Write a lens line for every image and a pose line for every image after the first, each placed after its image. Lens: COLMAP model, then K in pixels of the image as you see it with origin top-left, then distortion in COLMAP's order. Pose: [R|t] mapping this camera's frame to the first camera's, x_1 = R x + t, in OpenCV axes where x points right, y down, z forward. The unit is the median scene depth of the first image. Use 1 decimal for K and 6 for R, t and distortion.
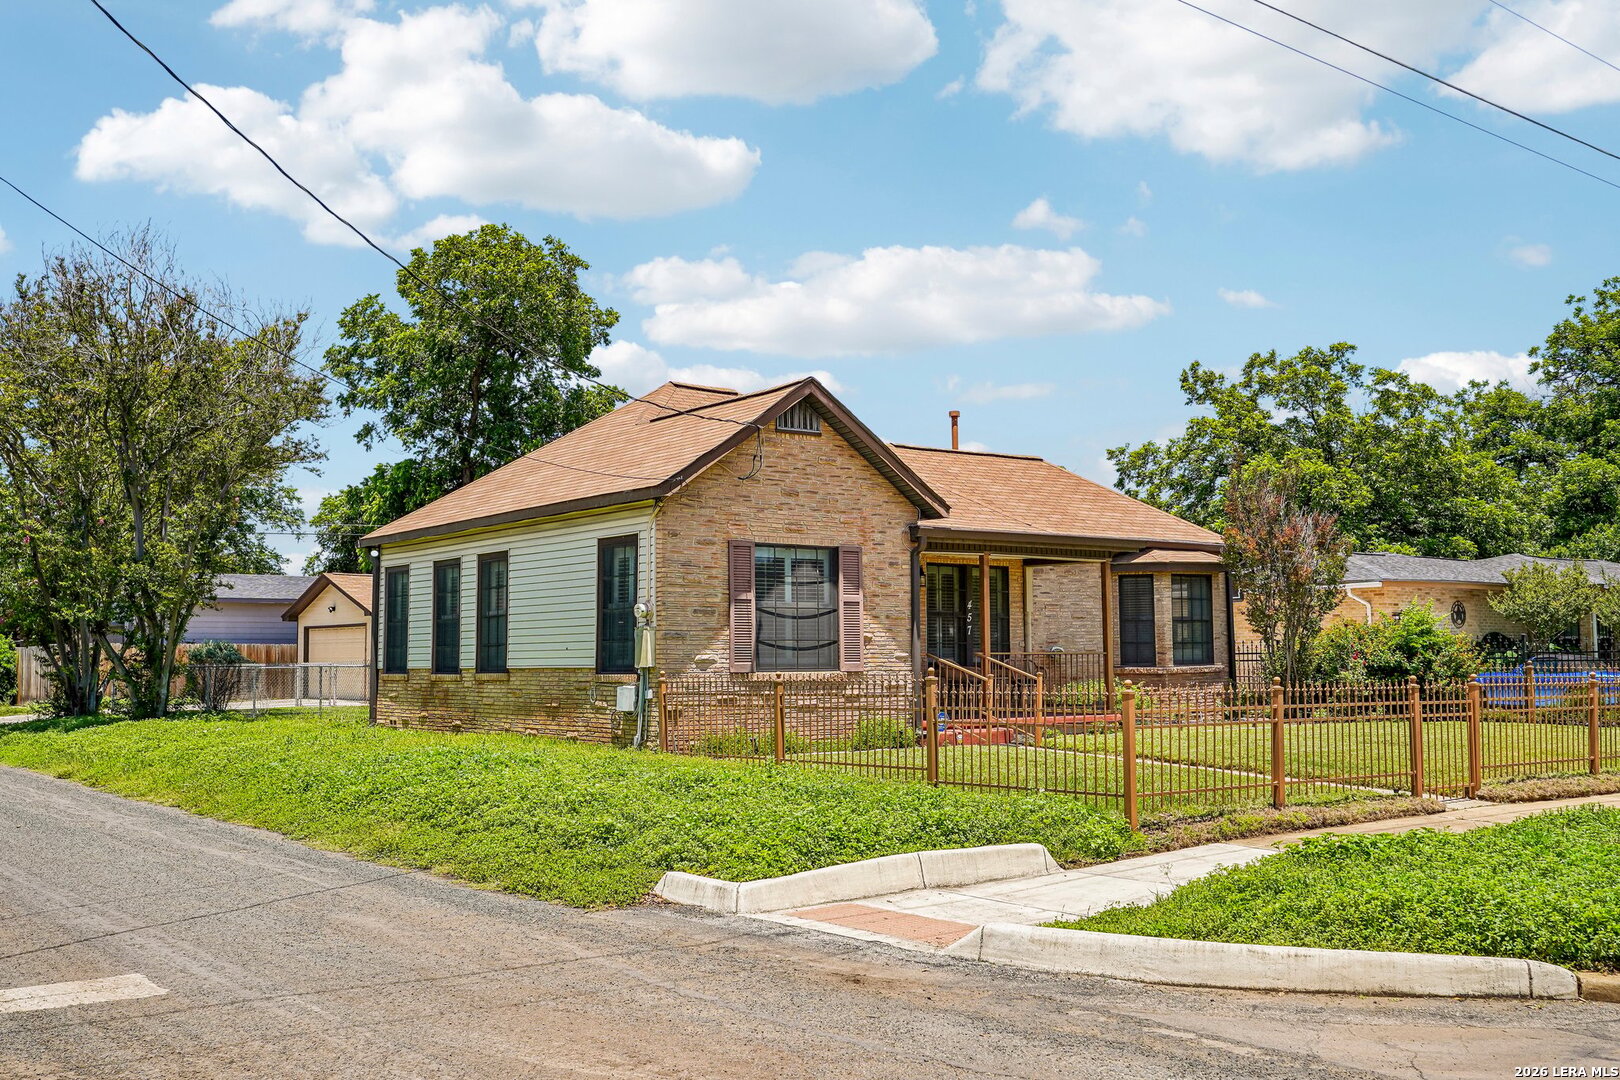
lens RADIAL K [[1608.9, 0, 809.8], [0, 1608.9, 537.4], [0, 0, 1]] dist [0.007480, 0.002754]
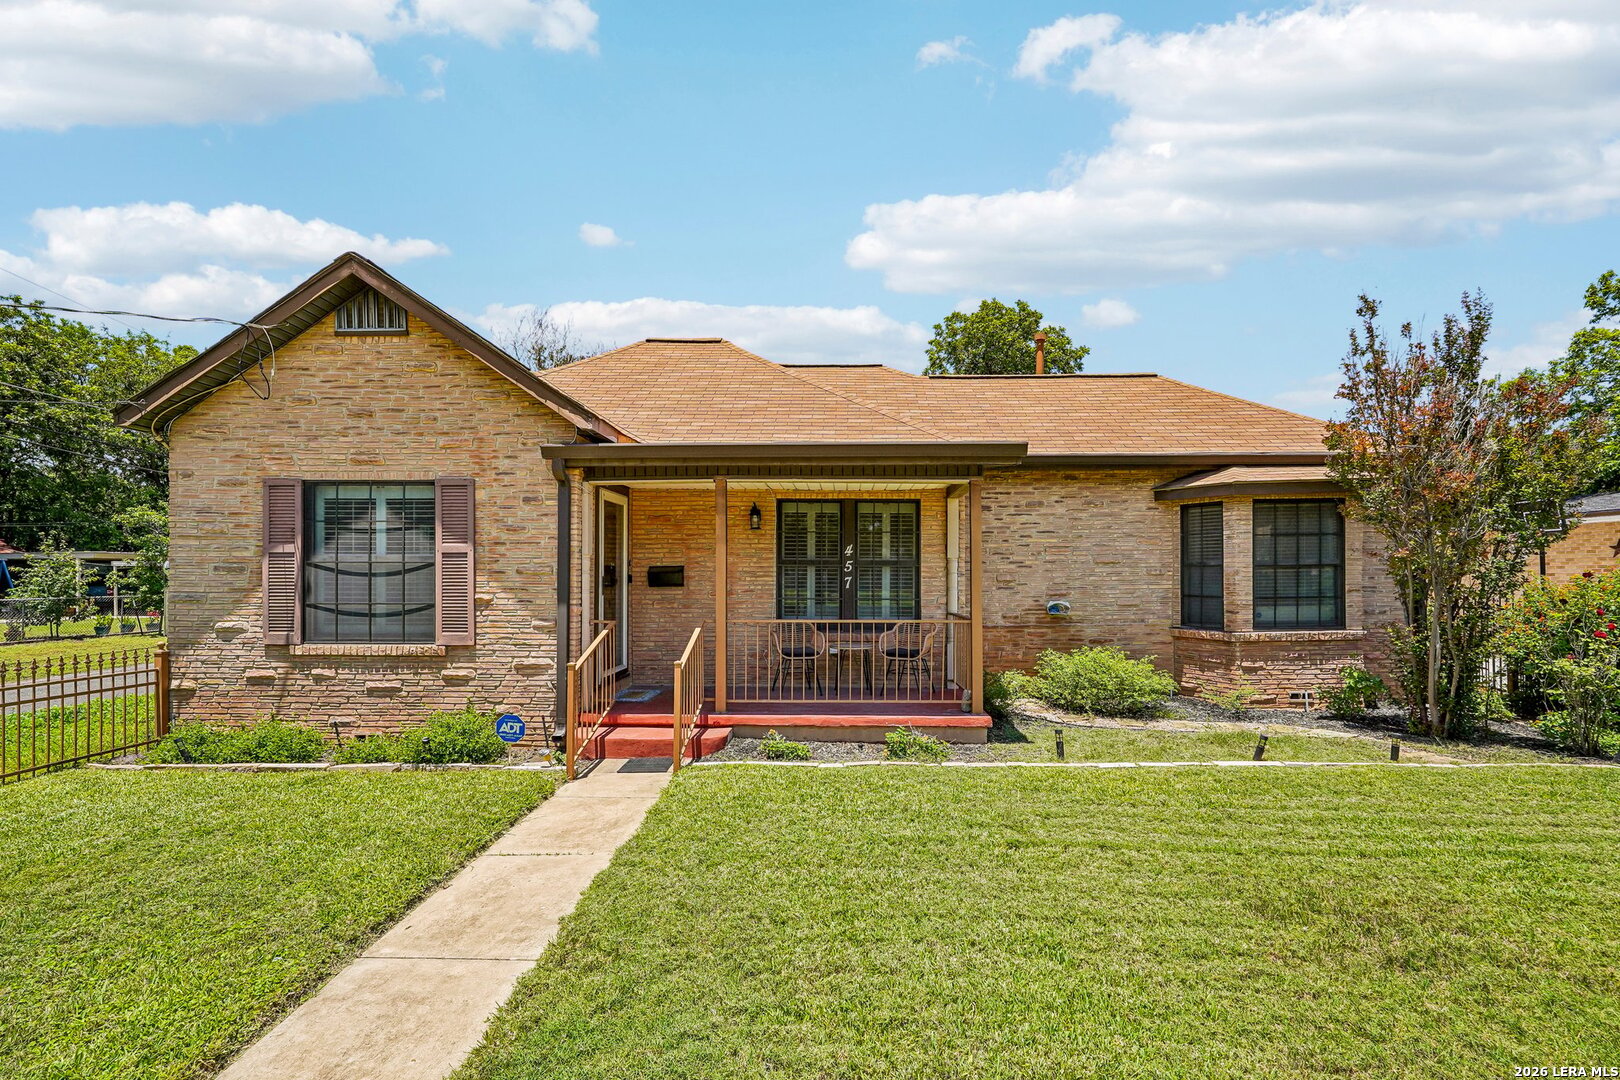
lens RADIAL K [[777.2, 0, 835.7], [0, 777.2, 569.8], [0, 0, 1]] dist [-0.004521, -0.000071]
pose [[0.782424, 0.002427, -0.622741, 0.386396], [0.042381, 0.997466, 0.057136, 0.034529], [0.621302, -0.071097, 0.780339, 0.819813]]
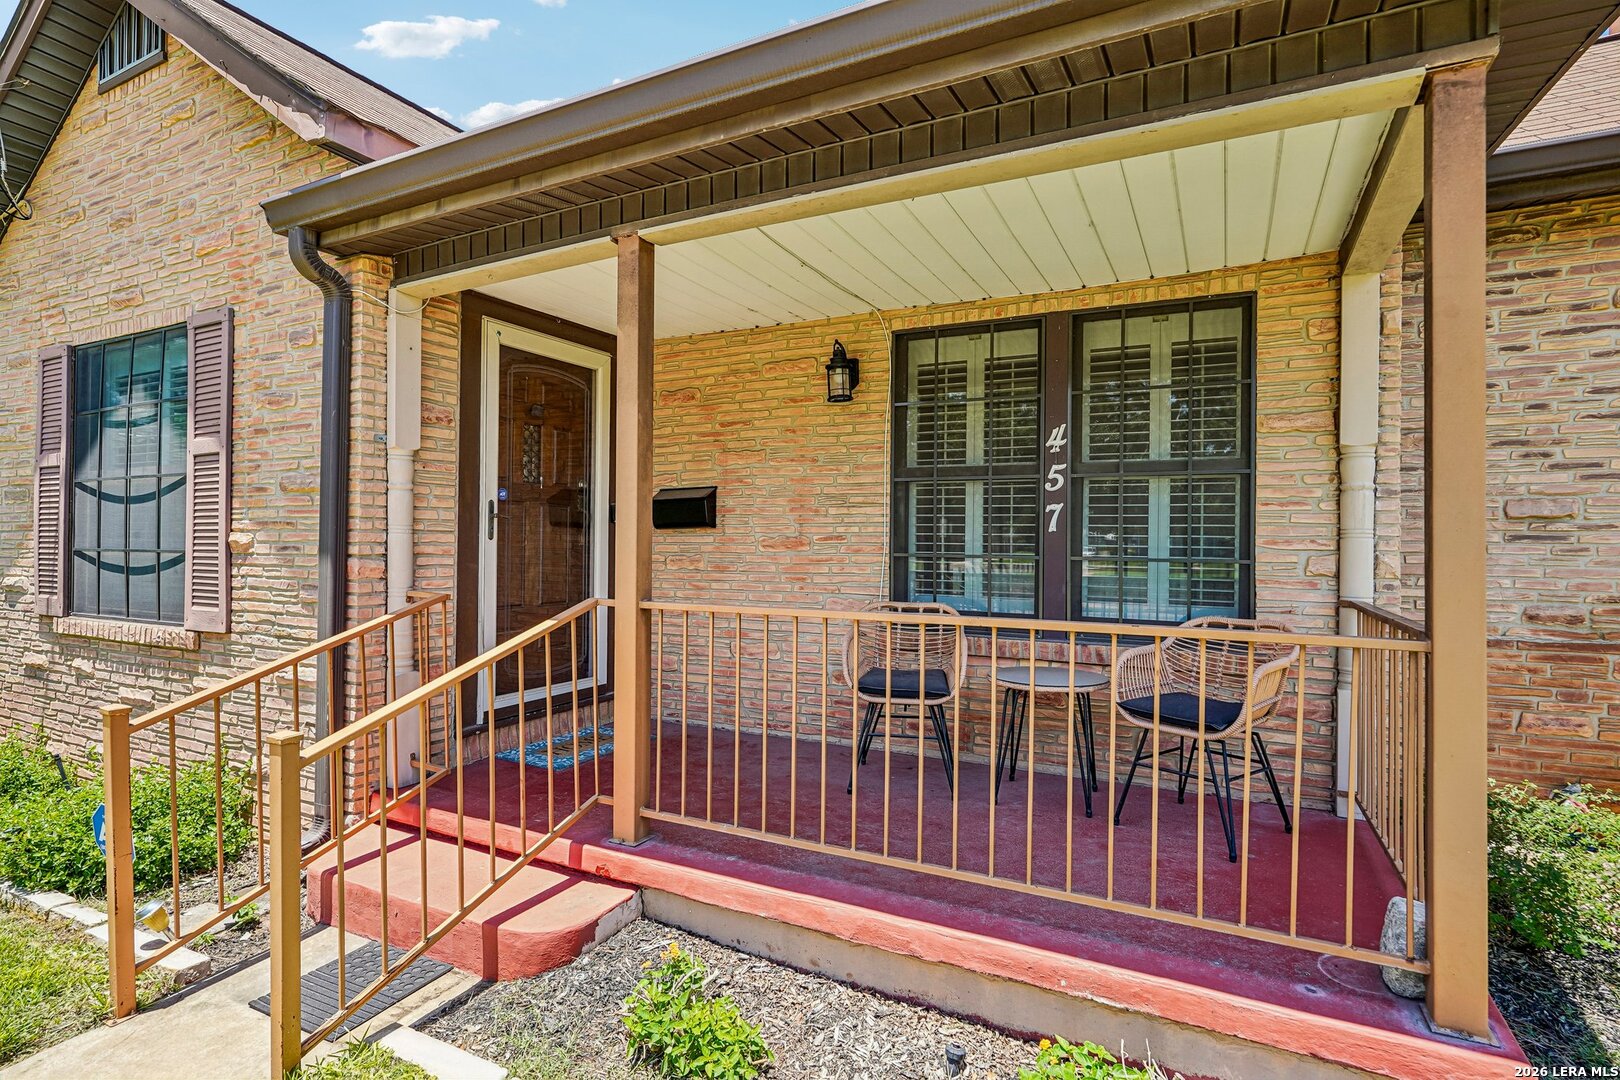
lens RADIAL K [[832.1, 0, 798.3], [0, 832.1, 544.1], [0, 0, 1]] dist [-0.018302, 0.013929]
pose [[0.422437, 0.010435, -0.906332, 0.266164], [0.060992, 0.997340, 0.039911, 0.062082], [0.904338, -0.072138, 0.420677, 1.034076]]
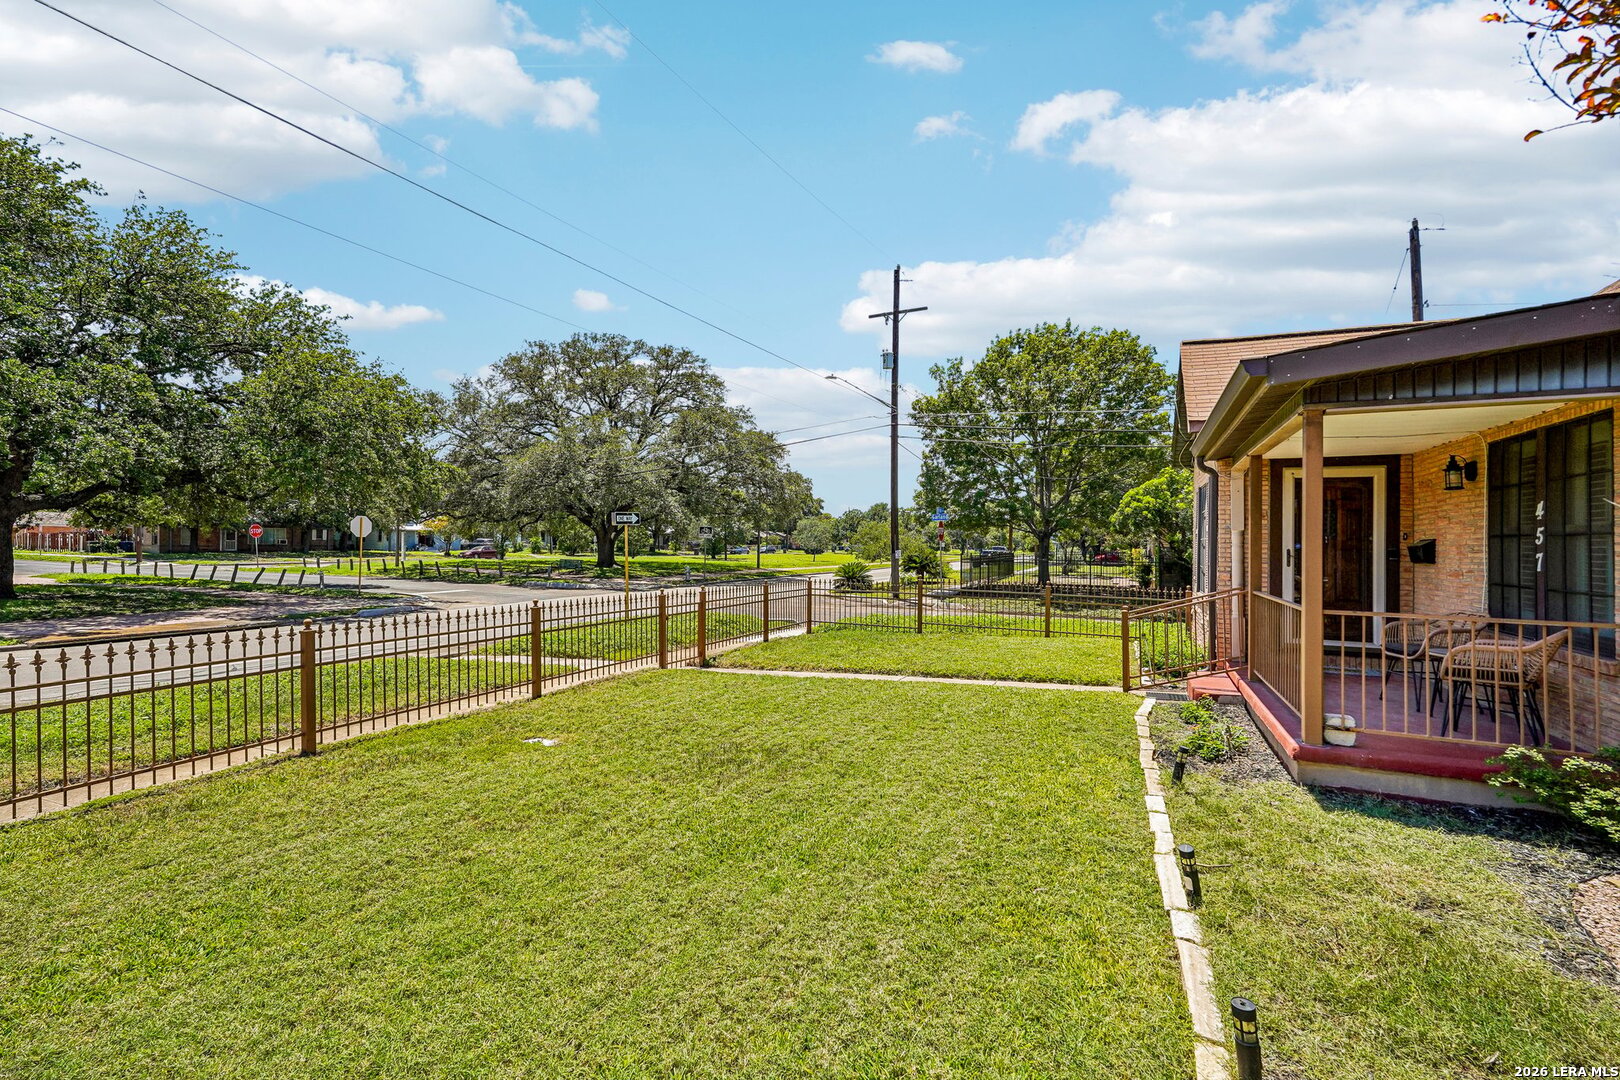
lens RADIAL K [[722.0, 0, 802.6], [0, 722.0, 539.3], [0, 0, 1]] dist [-0.011362, 0.000468]
pose [[-0.881137, -0.011145, -0.472730, 0.472988], [0.025523, 0.997144, -0.071082, 0.070931], [0.472172, -0.074699, -0.878336, 1.274826]]
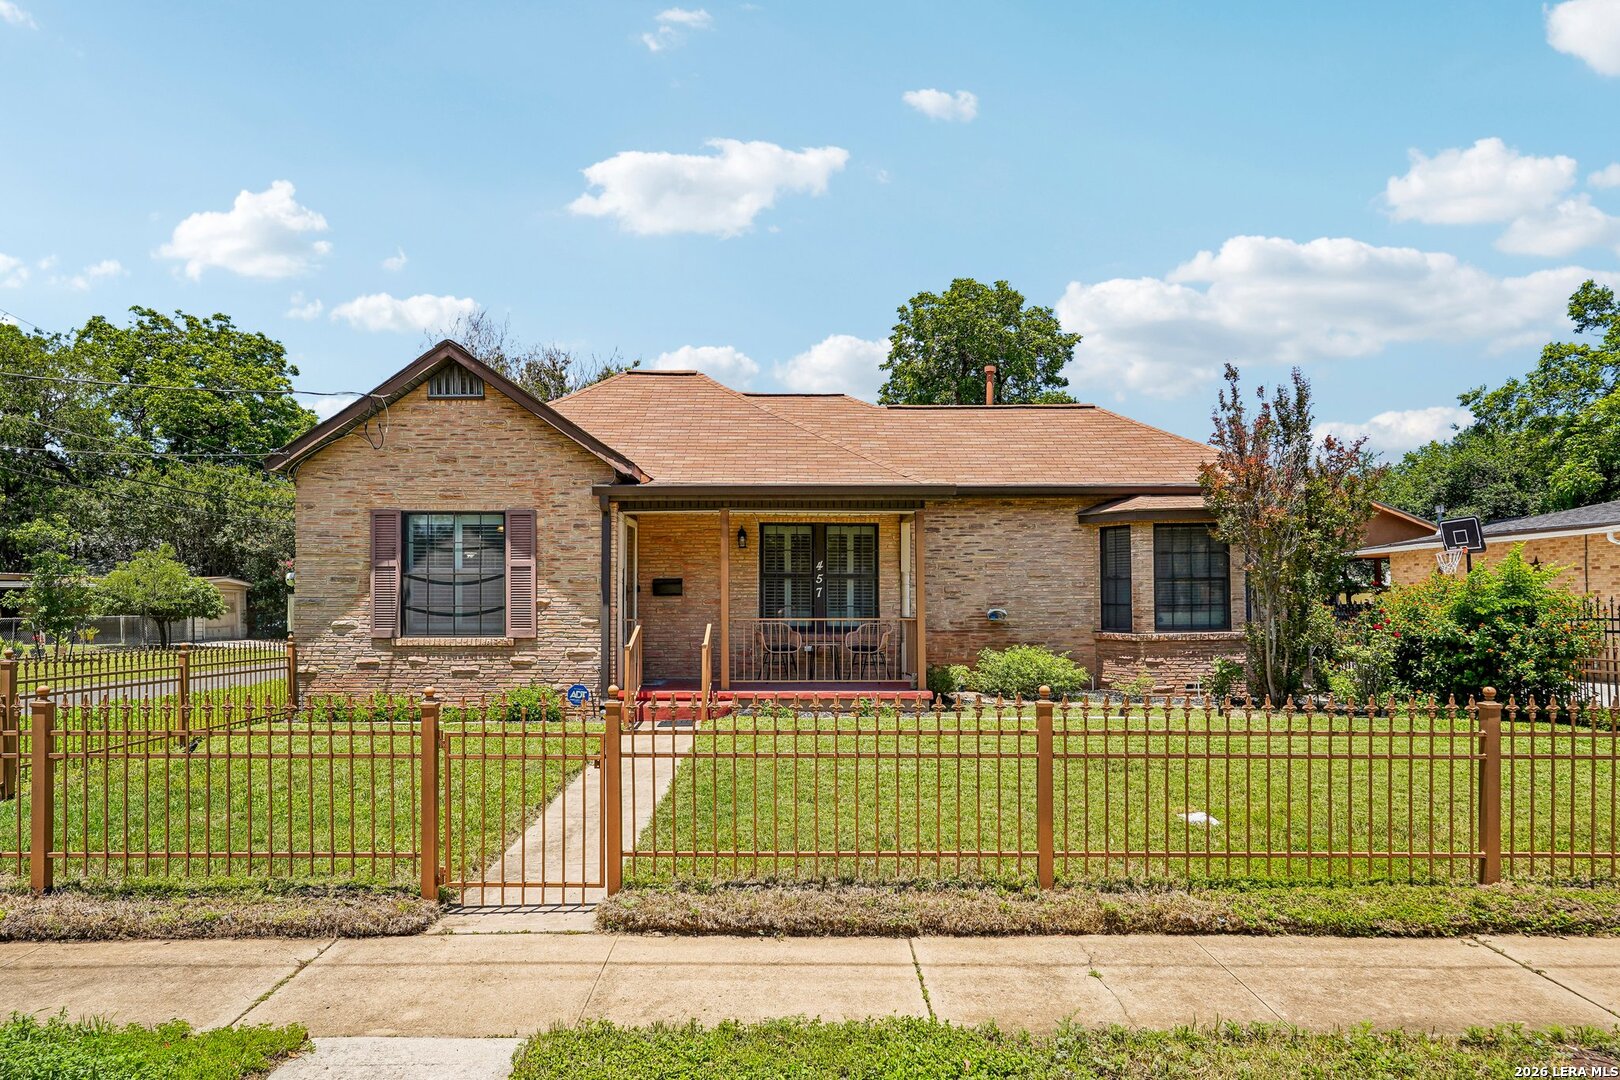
lens RADIAL K [[1018.8, 0, 789.8], [0, 1018.8, 578.1], [0, 0, 1]] dist [0.004874, -0.000480]
pose [[0.791868, -0.009331, -0.610621, 0.527401], [0.042291, 0.998321, 0.039590, 0.029053], [0.609226, -0.057174, 0.790933, 0.604457]]
